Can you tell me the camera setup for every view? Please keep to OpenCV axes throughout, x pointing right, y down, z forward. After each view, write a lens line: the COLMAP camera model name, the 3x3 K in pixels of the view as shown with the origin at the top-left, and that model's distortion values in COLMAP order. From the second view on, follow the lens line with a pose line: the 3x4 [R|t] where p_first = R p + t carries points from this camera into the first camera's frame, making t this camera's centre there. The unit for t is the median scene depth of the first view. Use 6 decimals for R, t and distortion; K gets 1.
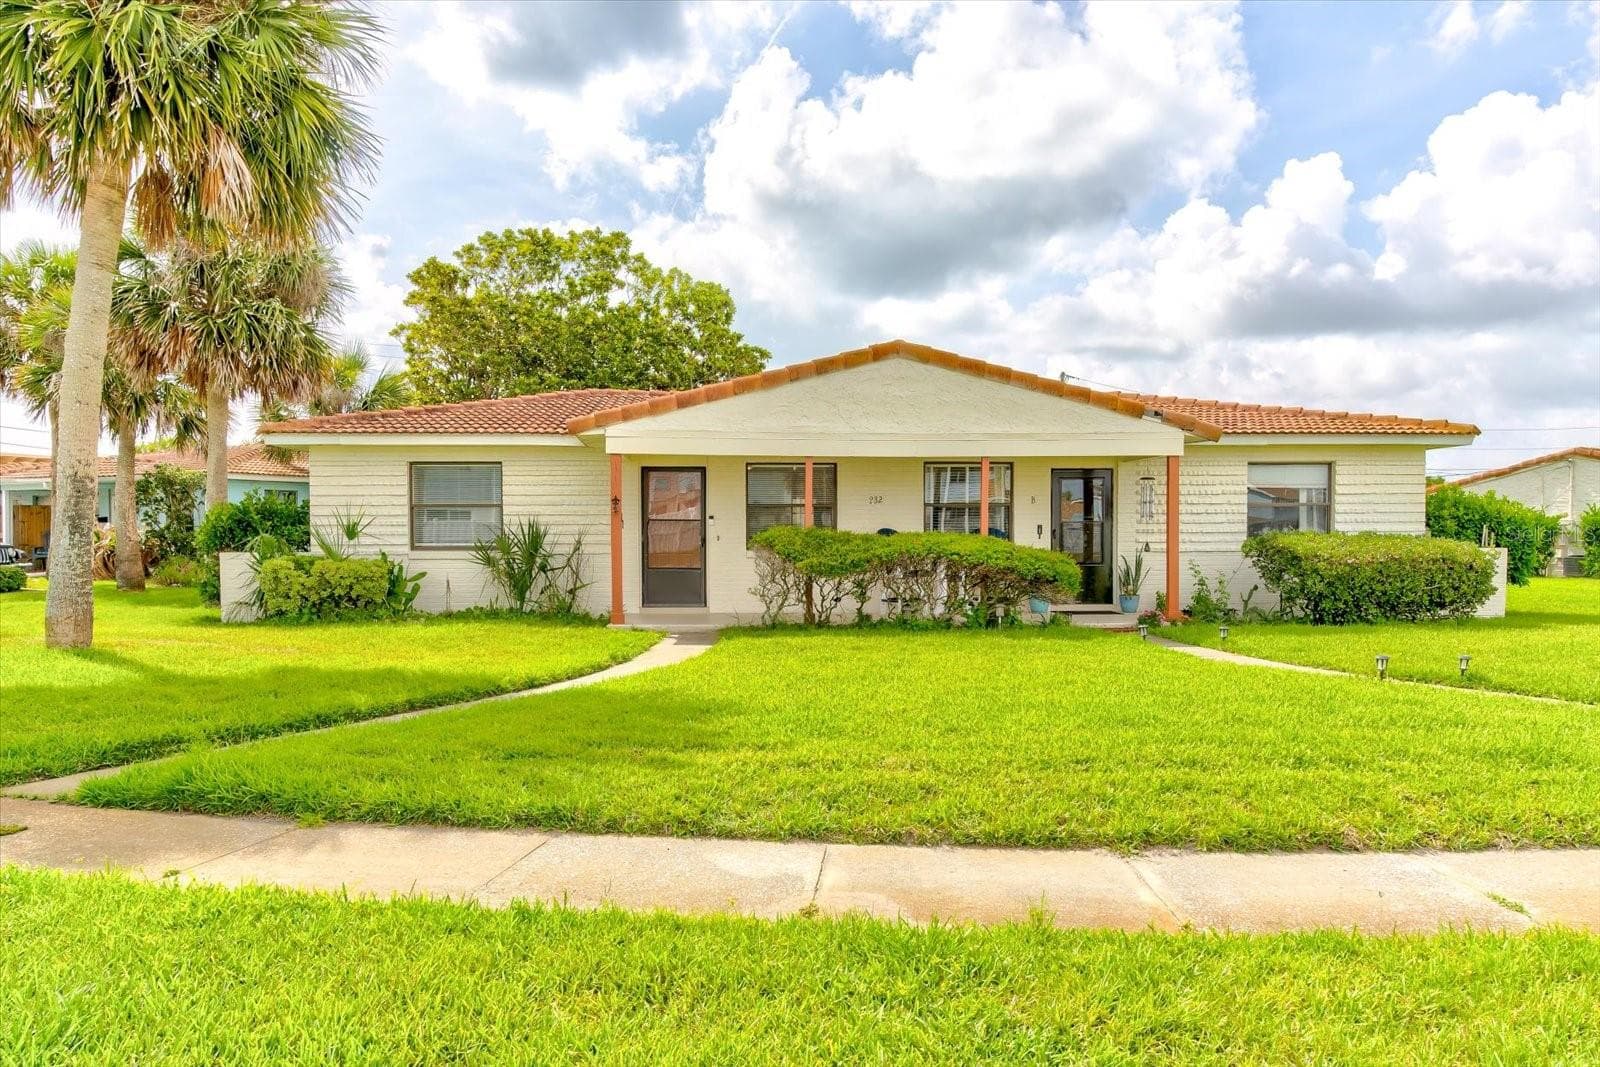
lens RADIAL K [[1124.6, 0, 800.0], [0, 1124.6, 533.5], [0, 0, 1]] dist [0.042528, -0.000931]
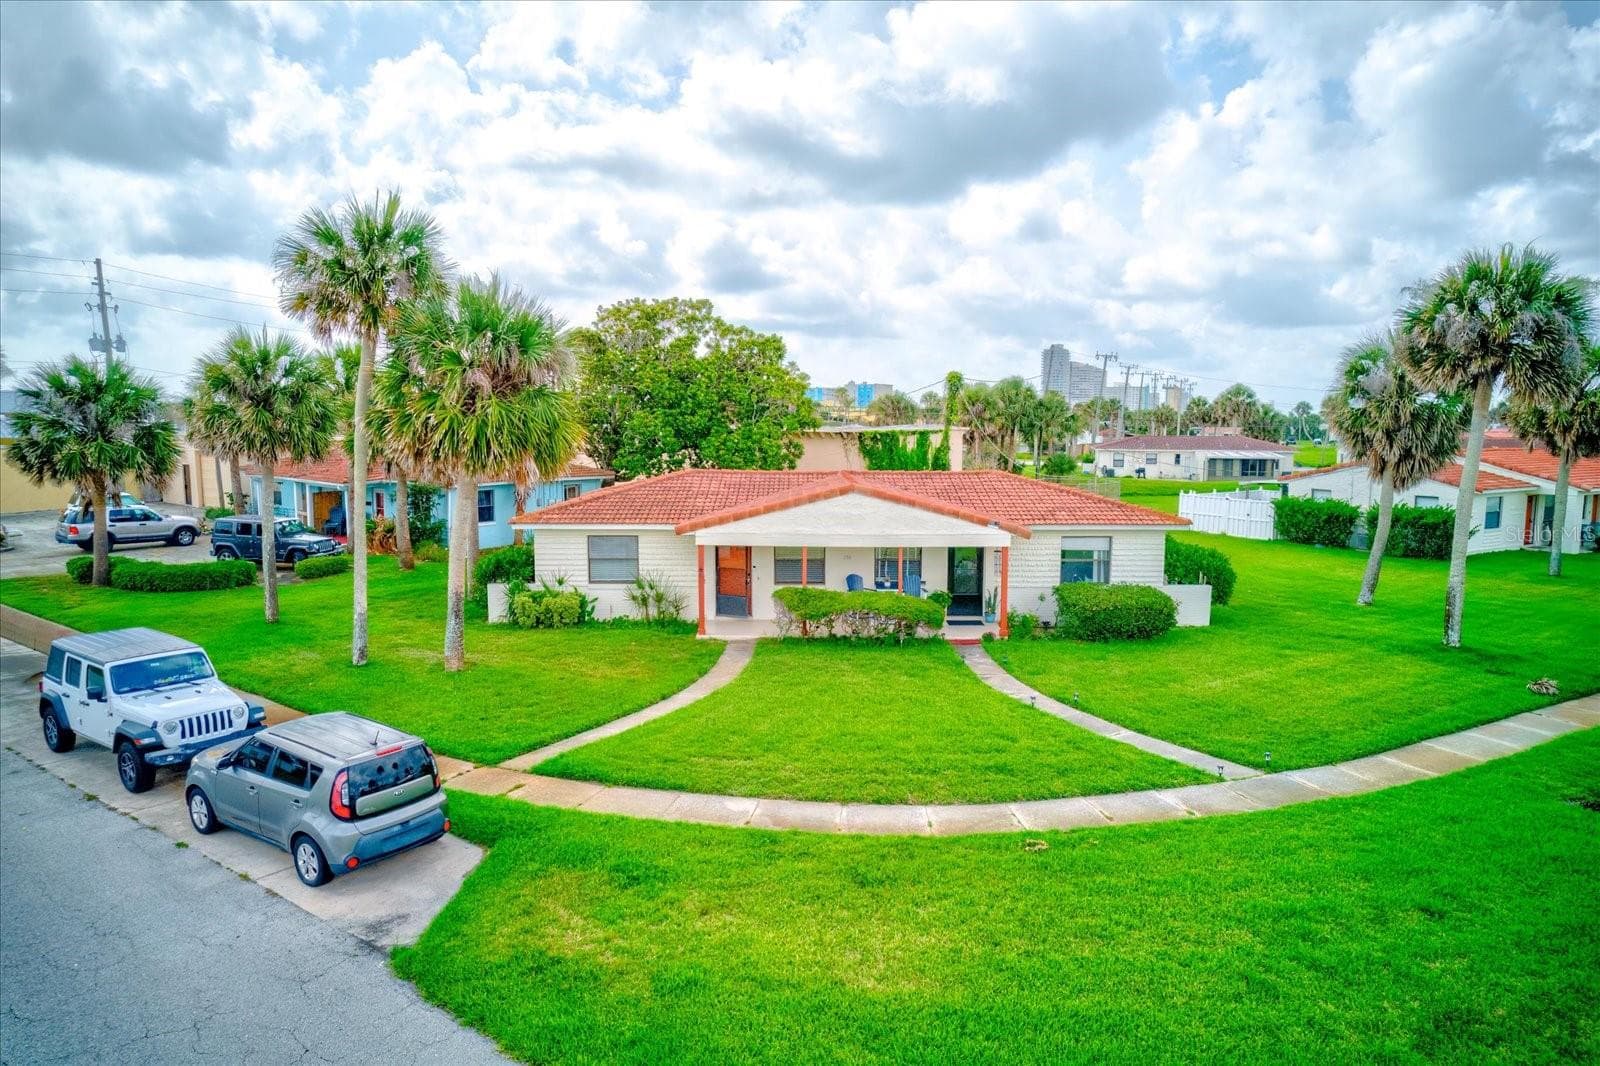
lens RADIAL K [[998.5, 0, 812.0], [0, 998.5, 489.9], [0, 0, 1]] dist [-0.000158, 0.001650]
pose [[0.998450, 0.007318, -0.055165, 0.101035], [-0.003096, 0.997085, 0.076237, -0.262936], [0.055562, -0.075948, 0.995563, -0.571329]]
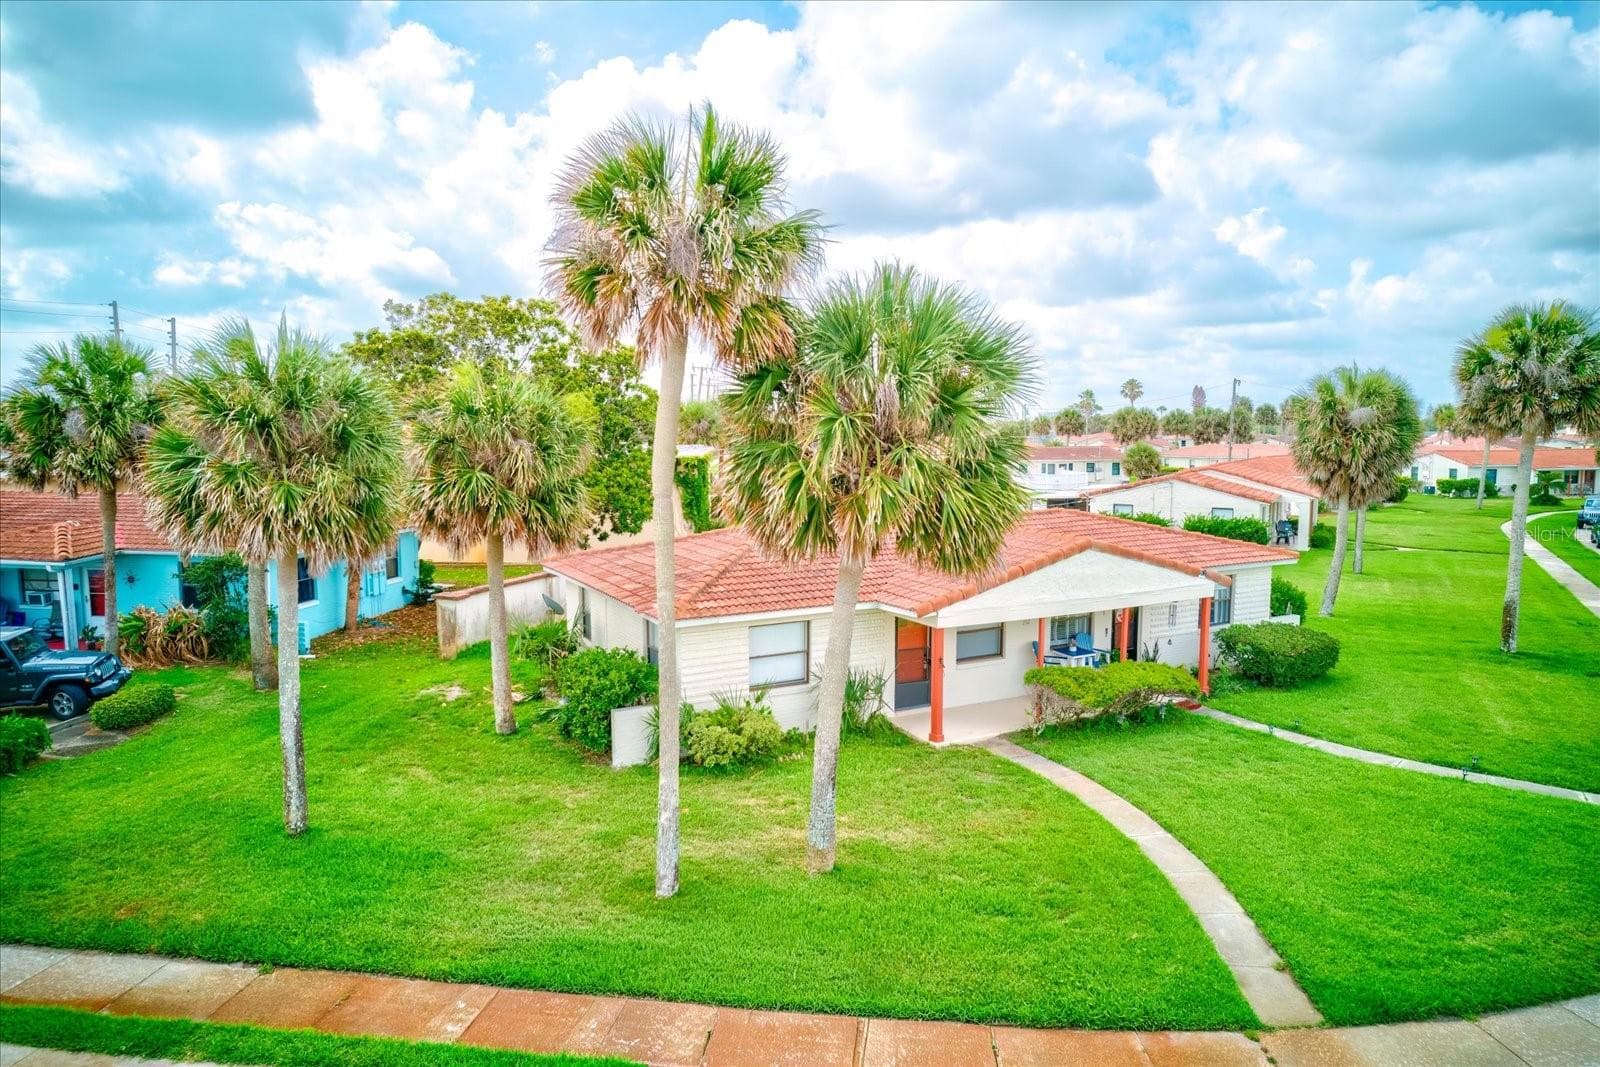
lens RADIAL K [[998.5, 0, 812.0], [0, 998.5, 490.4], [0, 0, 1]] dist [-0.000158, 0.001650]
pose [[0.896075, -0.025586, 0.443164, -0.802710], [-0.006180, 0.997522, 0.070089, -0.307304], [-0.443859, -0.065544, 0.893696, -0.057563]]
